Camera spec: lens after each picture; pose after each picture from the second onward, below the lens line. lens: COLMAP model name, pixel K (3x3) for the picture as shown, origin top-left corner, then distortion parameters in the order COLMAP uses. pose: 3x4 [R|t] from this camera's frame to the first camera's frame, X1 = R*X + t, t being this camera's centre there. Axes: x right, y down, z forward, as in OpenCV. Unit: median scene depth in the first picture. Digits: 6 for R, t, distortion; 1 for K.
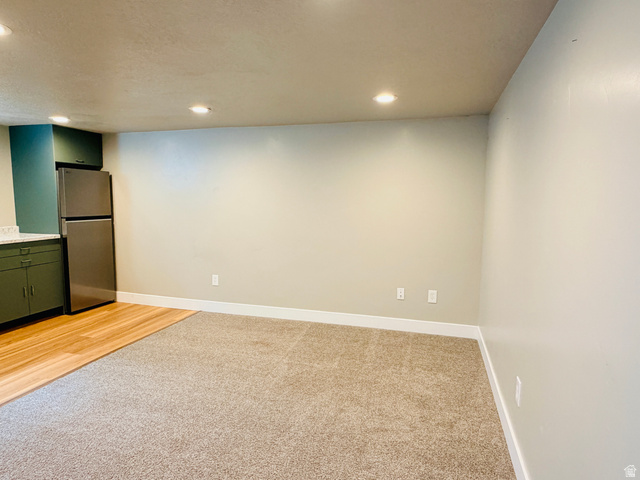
lens RADIAL K [[392.7, 0, 319.9], [0, 392.7, 239.1], [0, 0, 1]] dist [-0.002181, -0.000114]
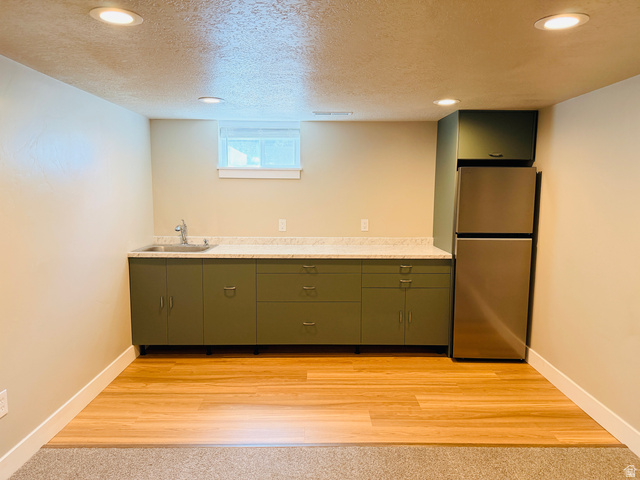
lens RADIAL K [[451.1, 0, 320.2], [0, 451.1, 241.2], [0, 0, 1]] dist [0.008065, -0.009532]
pose [[0.295171, 0.102351, -0.949947, 0.095926], [-0.105994, 0.991616, 0.073905, -0.074882], [0.949547, 0.078874, 0.303545, 0.488619]]
